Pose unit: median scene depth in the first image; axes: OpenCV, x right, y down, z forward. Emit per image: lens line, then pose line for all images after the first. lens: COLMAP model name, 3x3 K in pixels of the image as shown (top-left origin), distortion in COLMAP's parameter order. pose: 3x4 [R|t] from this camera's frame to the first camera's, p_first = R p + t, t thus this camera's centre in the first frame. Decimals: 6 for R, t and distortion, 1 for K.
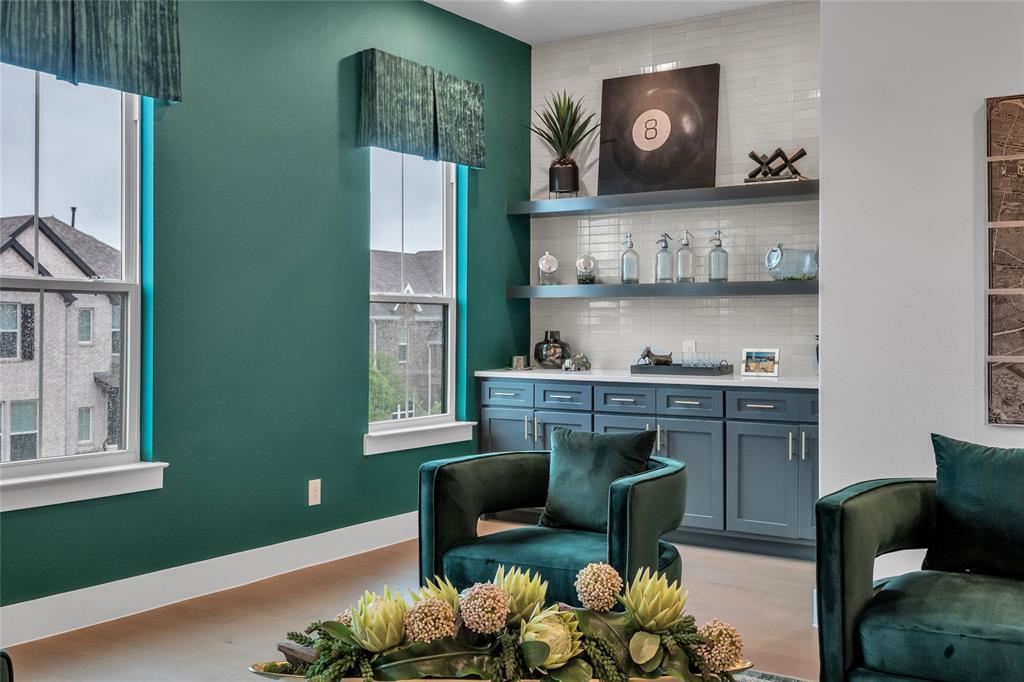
lens RADIAL K [[1067.2, 0, 519.5], [0, 1067.2, 318.8], [0, 0, 1]] dist [0.022735, 0.000000]
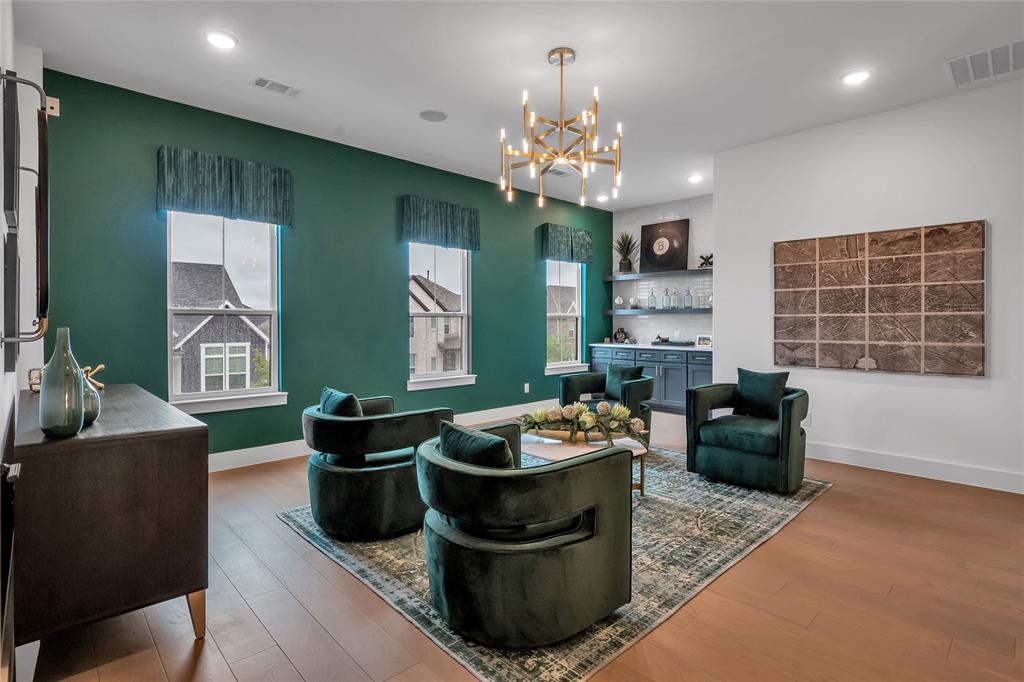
lens RADIAL K [[503.4, 0, 511.5], [0, 503.4, 332.8], [0, 0, 1]] dist [-0.010158, -0.003048]
pose [[0.973966, 0.000689, -0.226694, 0.053554], [0.006075, 0.999557, 0.029135, -0.014306], [0.226613, -0.029754, 0.973530, -0.223349]]
